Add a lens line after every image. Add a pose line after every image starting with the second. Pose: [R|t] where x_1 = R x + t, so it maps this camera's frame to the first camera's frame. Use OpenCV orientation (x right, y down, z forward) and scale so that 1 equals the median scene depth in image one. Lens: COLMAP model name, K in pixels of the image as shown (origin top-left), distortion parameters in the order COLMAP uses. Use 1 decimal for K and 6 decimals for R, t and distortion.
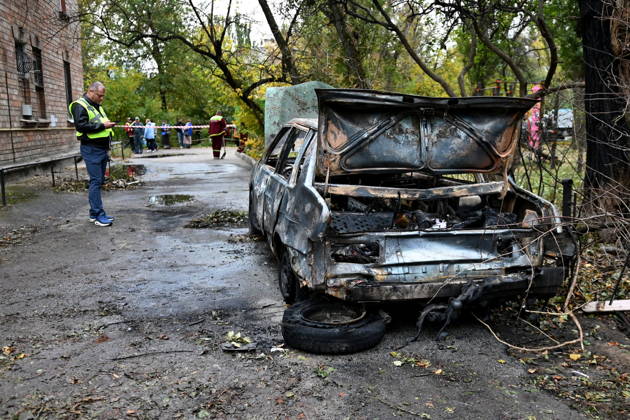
lens RADIAL K [[503.6, 0, 313.6], [0, 503.6, 211.5], [0, 0, 1]] dist [-0.061912, 0.008699]
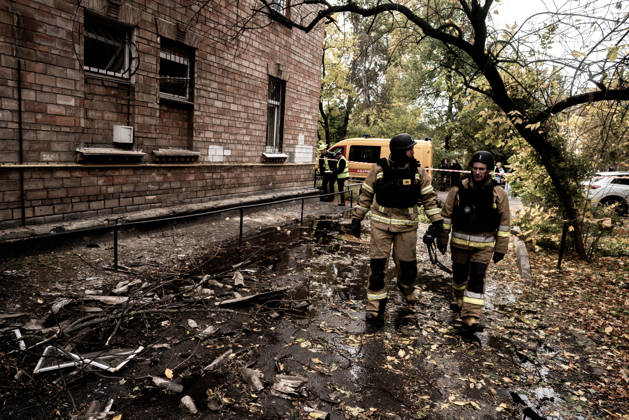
lens RADIAL K [[400.0, 0, 312.8], [0, 400.0, 209.0], [0, 0, 1]] dist [-0.005904, 0.000887]
pose [[0.805027, 0.129864, -0.578849, -0.071541], [-0.159708, 0.987164, -0.000643, -0.122484], [0.571336, 0.092964, 0.815434, 0.598596]]
